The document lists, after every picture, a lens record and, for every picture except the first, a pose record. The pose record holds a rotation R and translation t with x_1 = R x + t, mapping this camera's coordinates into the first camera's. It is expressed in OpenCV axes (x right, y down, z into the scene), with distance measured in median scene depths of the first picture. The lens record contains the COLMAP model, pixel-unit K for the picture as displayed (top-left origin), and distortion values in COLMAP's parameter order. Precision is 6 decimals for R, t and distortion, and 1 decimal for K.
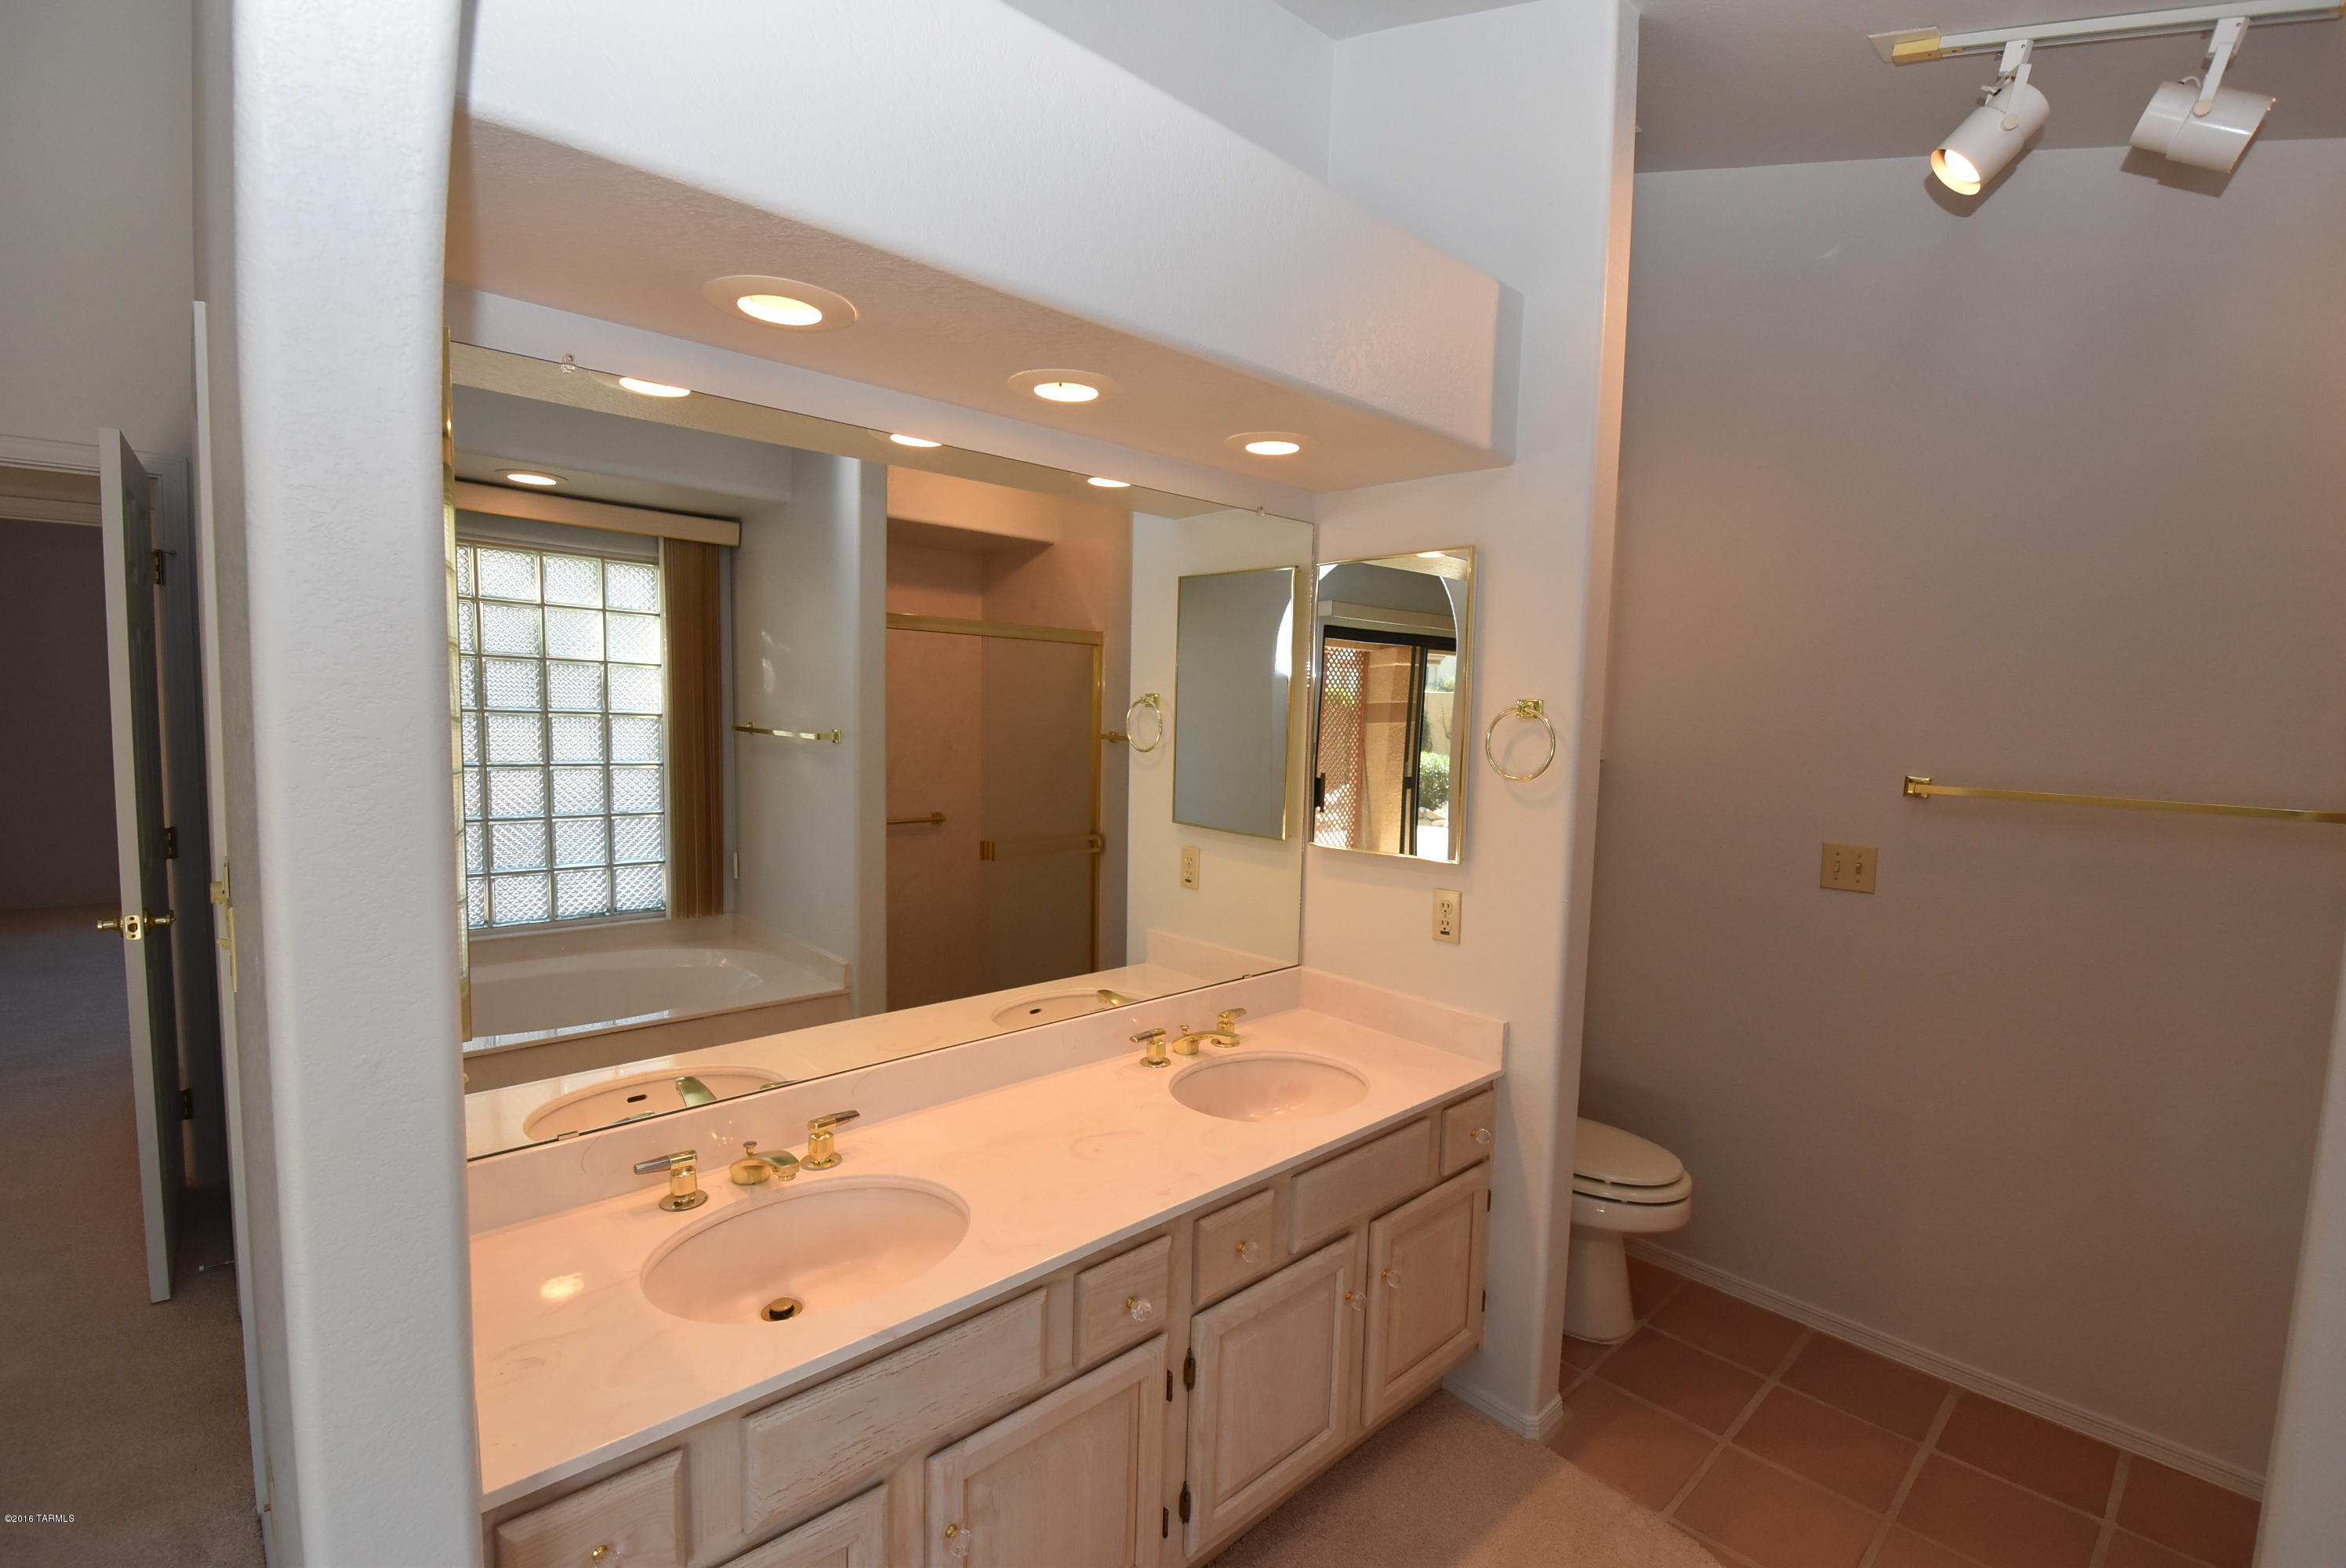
lens RADIAL K [[1028.4, 0, 1181.1], [0, 1028.4, 792.7], [0, 0, 1]] dist [0.020805, -0.024080]
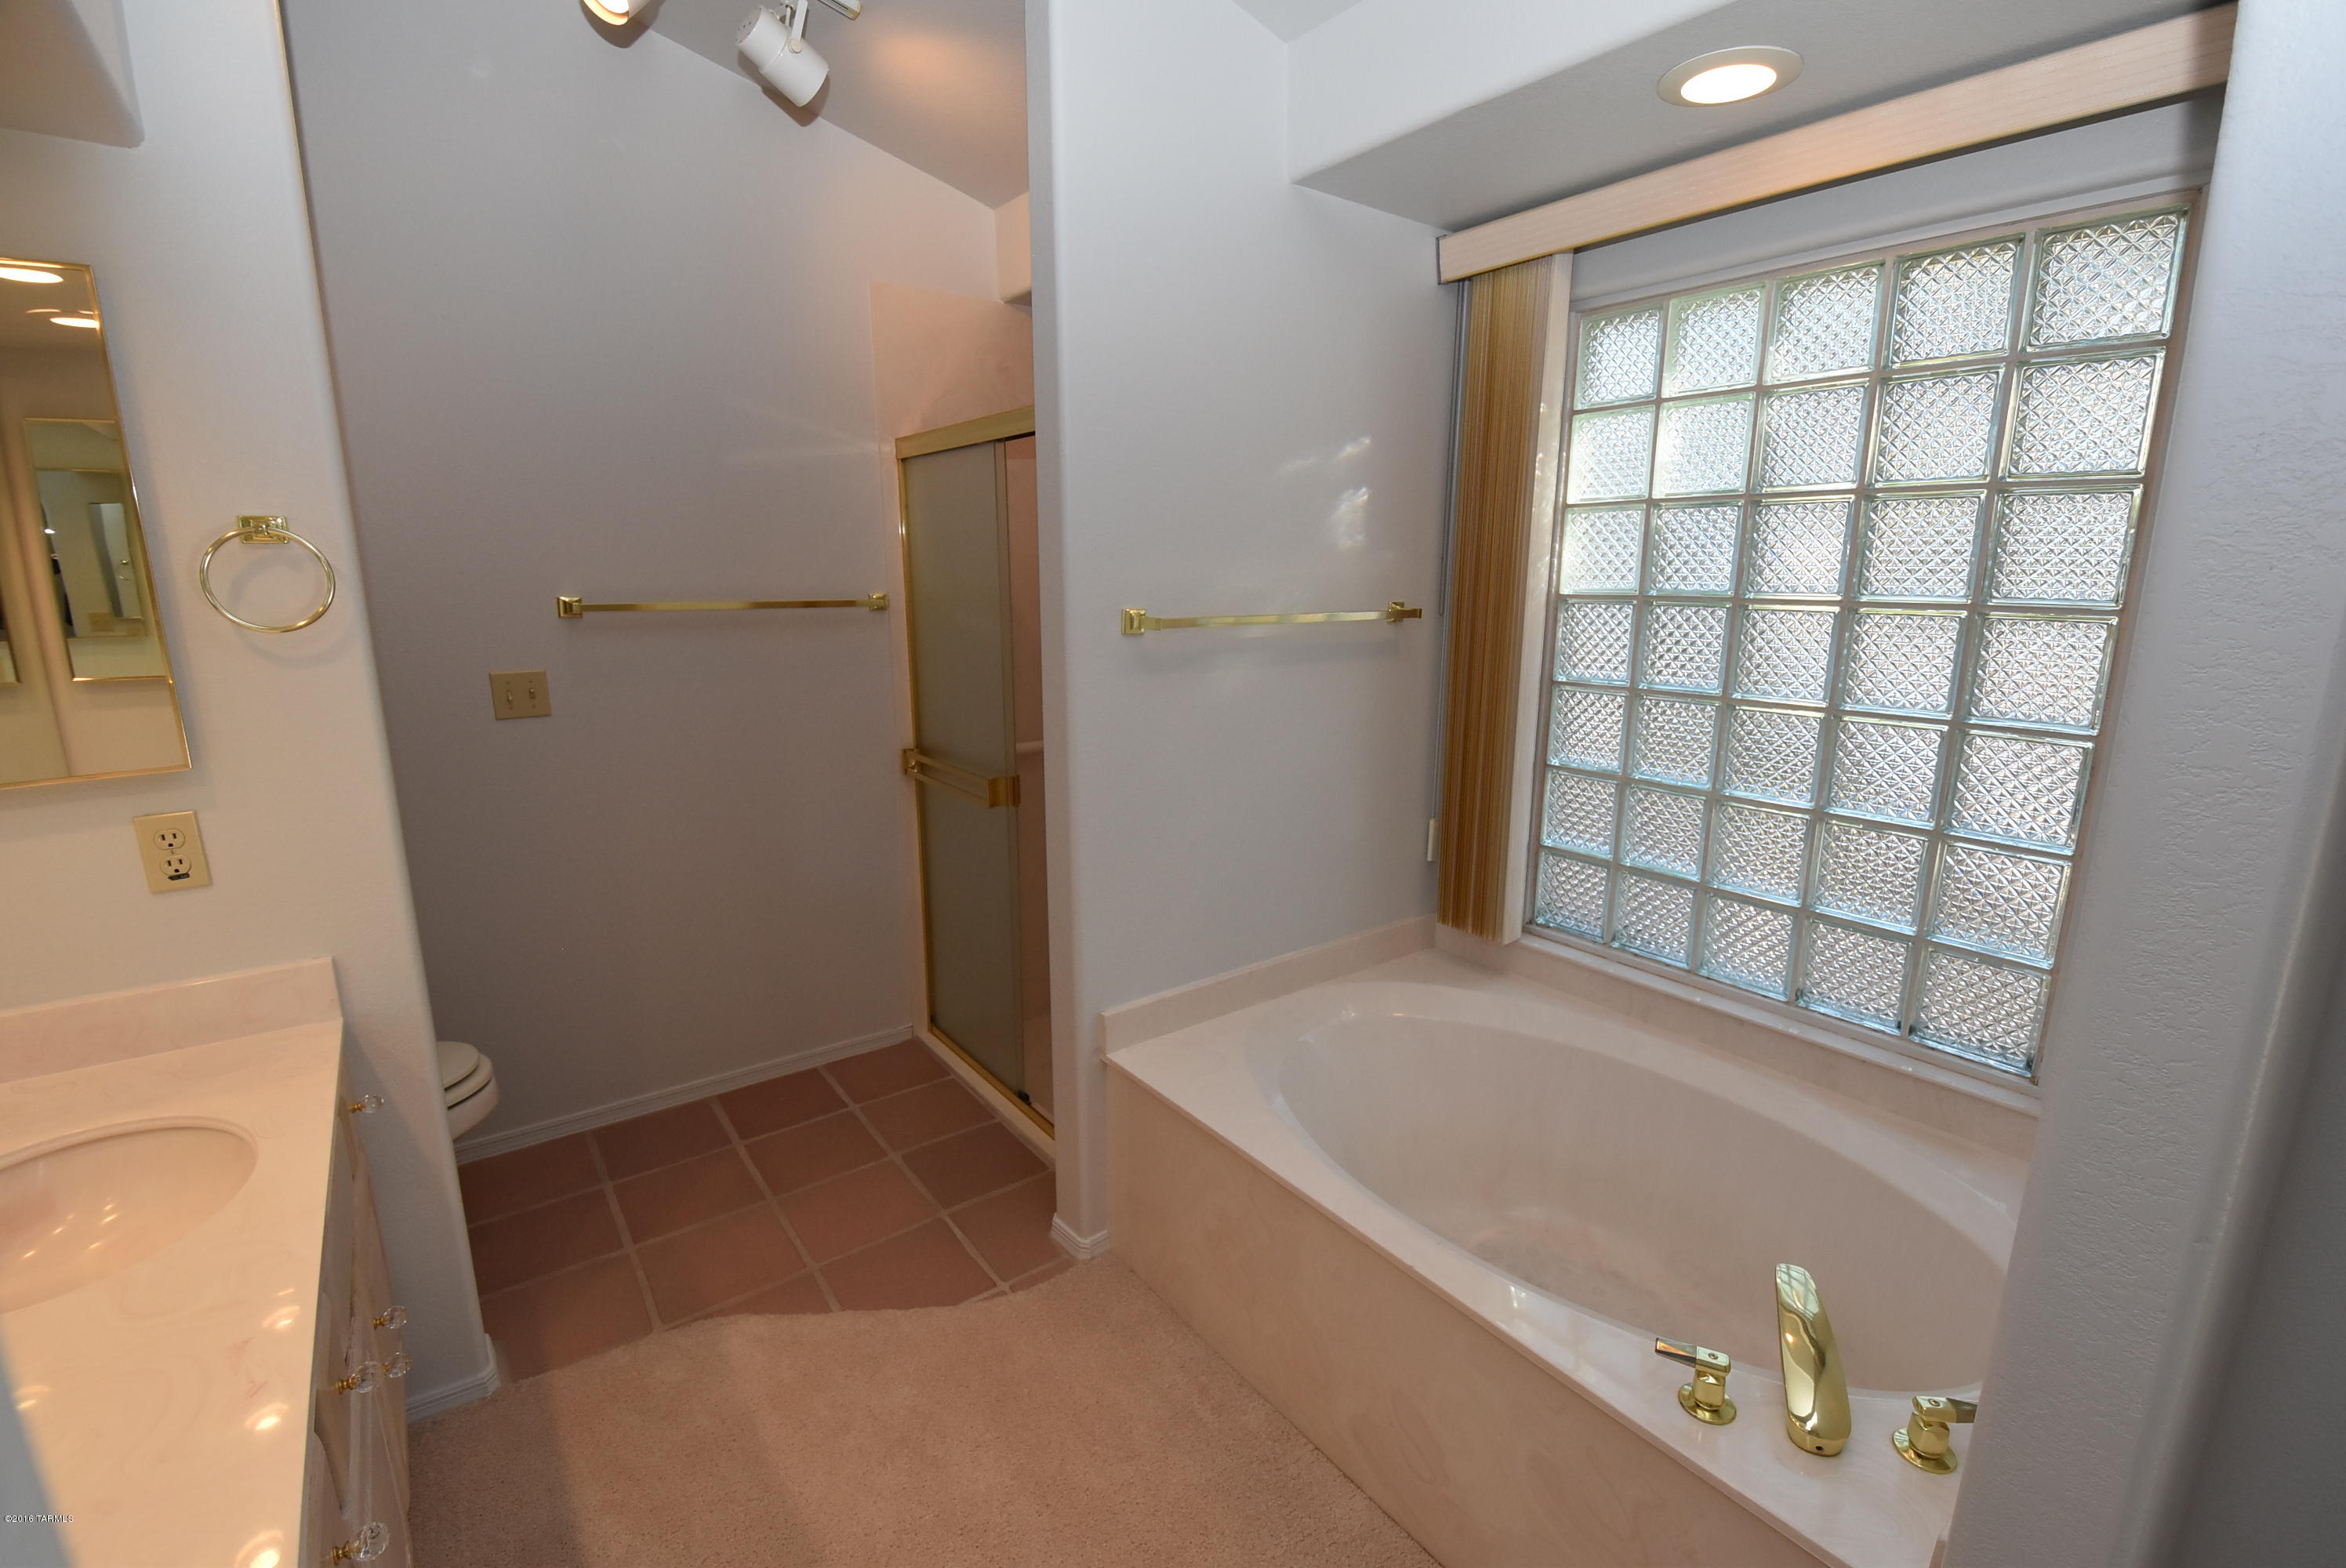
lens RADIAL K [[1028.4, 0, 1181.1], [0, 1028.4, 792.7], [0, 0, 1]] dist [0.020805, -0.024080]
pose [[0.117655, -0.241949, 0.963129, -0.305132], [0.077022, 0.969167, 0.234057, -0.022175], [-0.990063, 0.046644, 0.132663, 0.285643]]
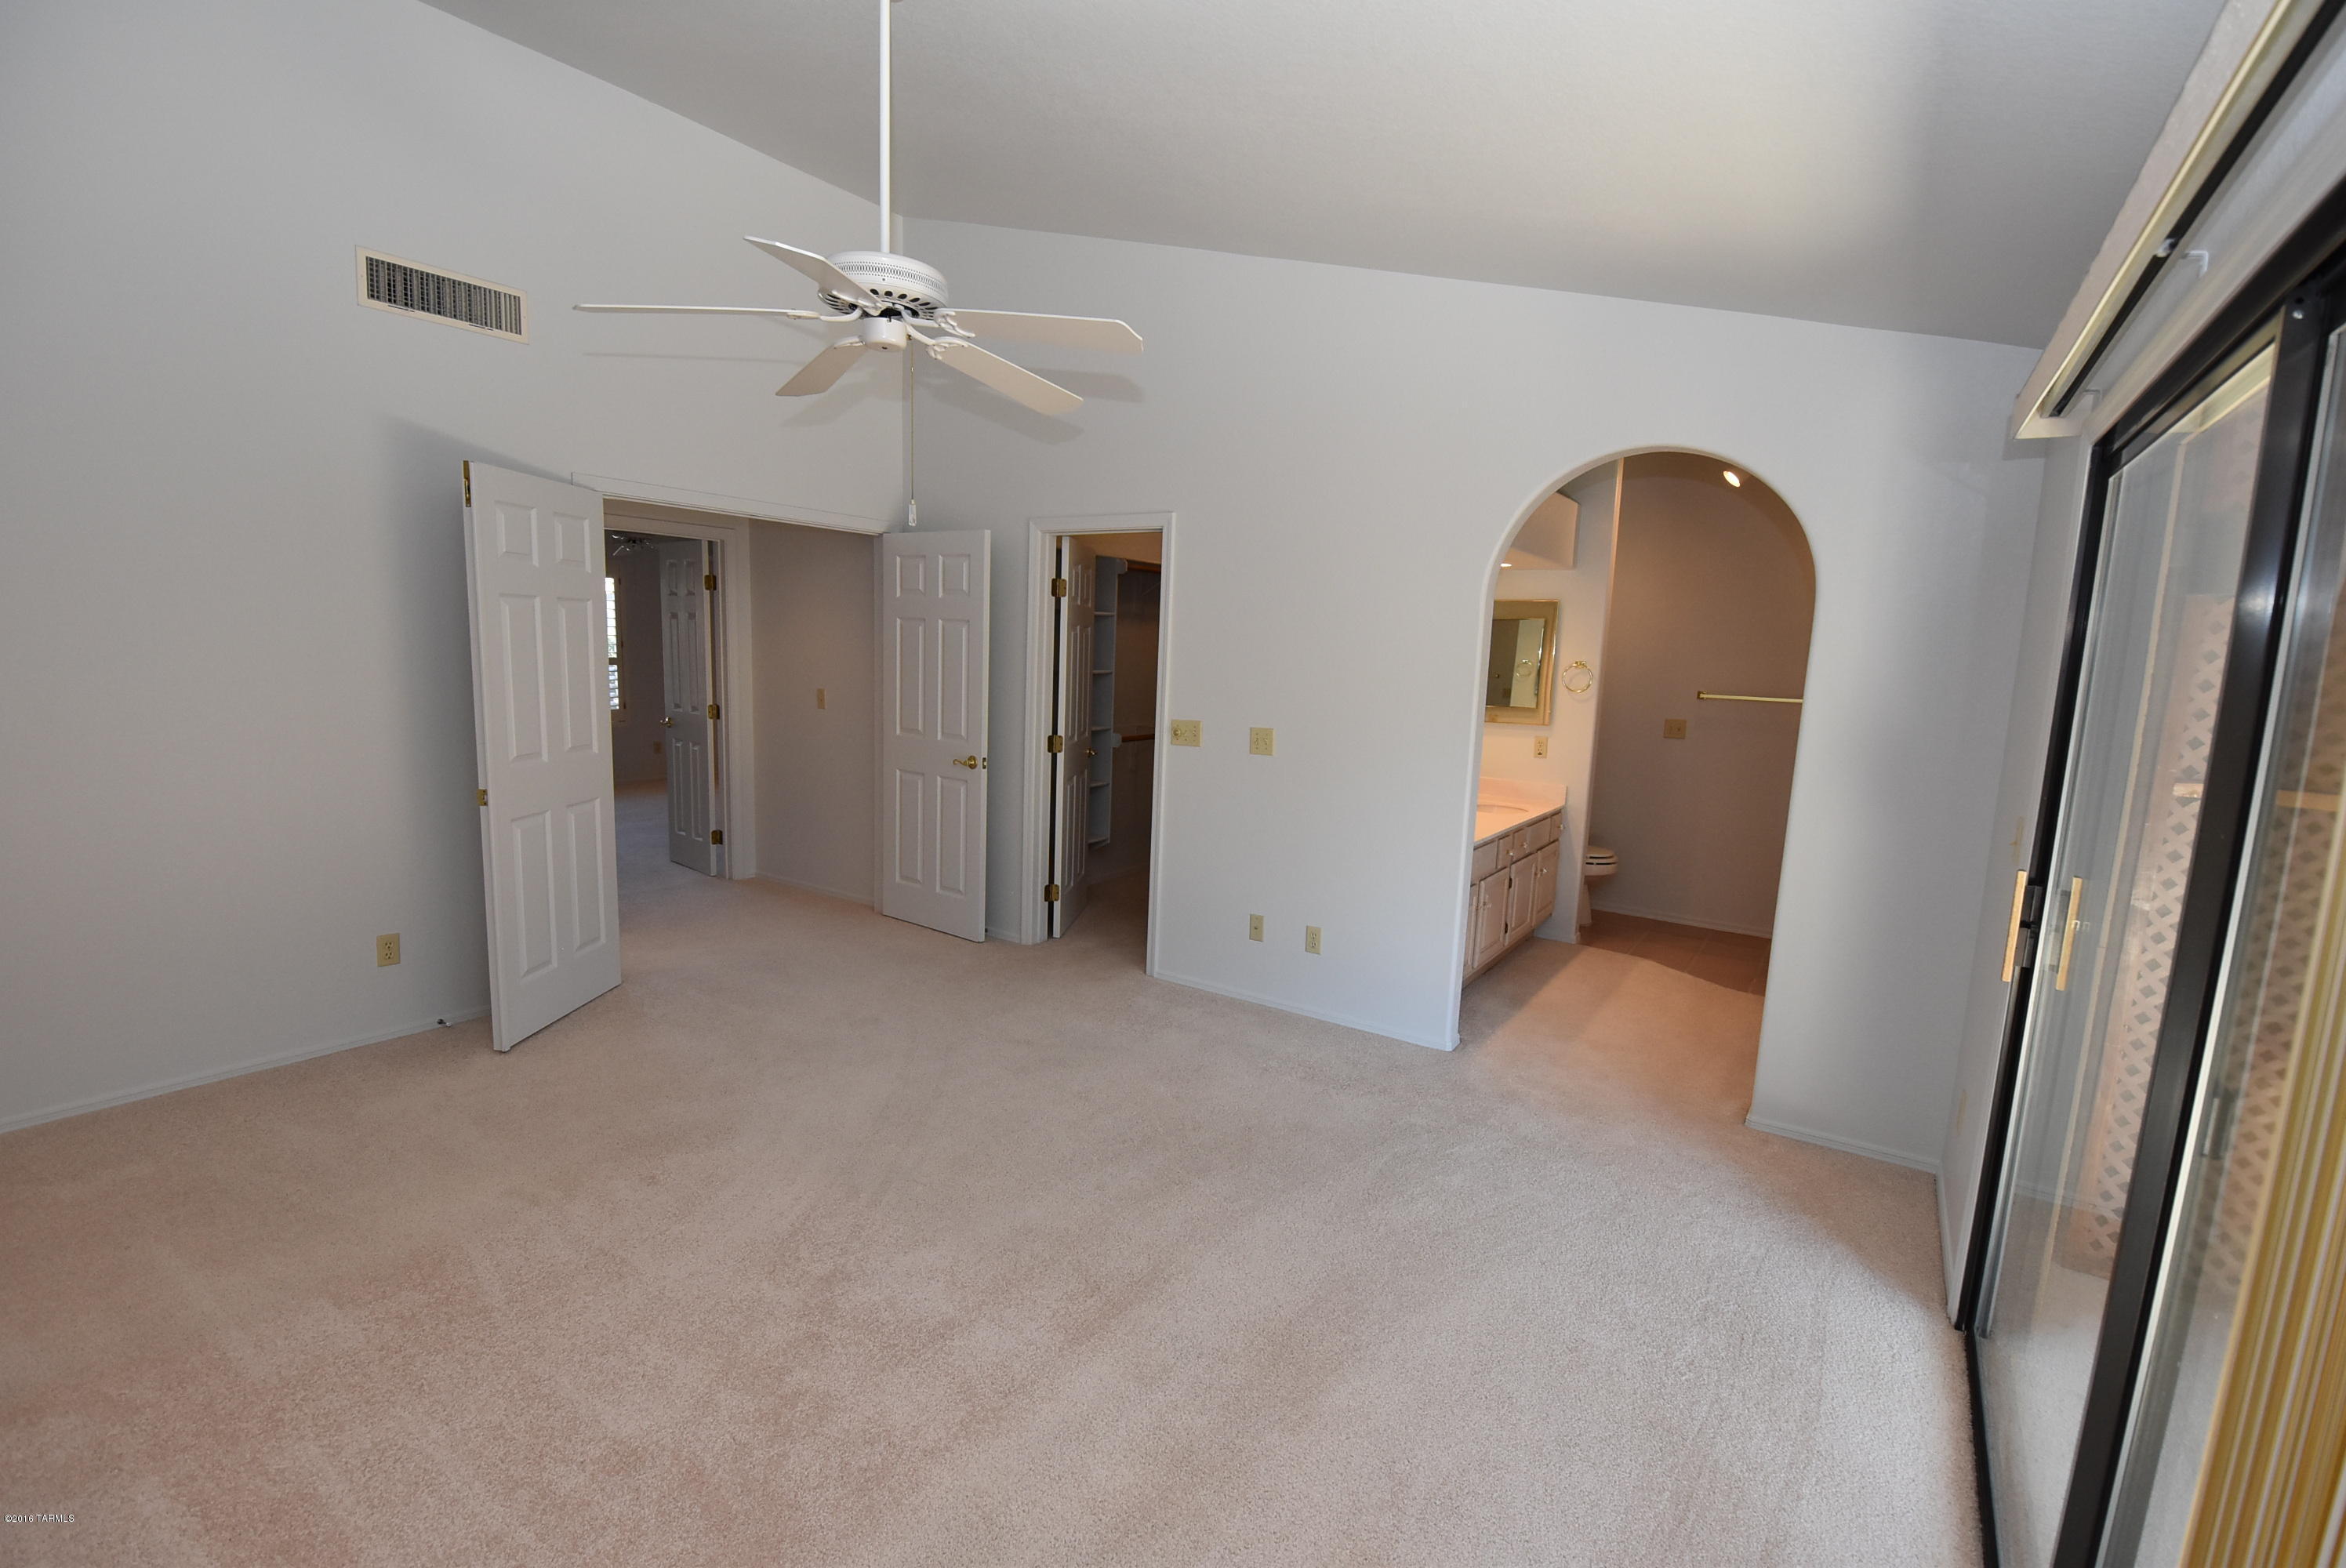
lens RADIAL K [[1047.4, 0, 1177.8], [0, 1047.4, 794.8], [0, 0, 1]] dist [0.021101, -0.023316]
pose [[0.972797, -0.025546, 0.230245, -1.245662], [0.008420, 0.997143, 0.075060, 0.039671], [-0.231505, -0.071079, 0.970234, -1.334321]]
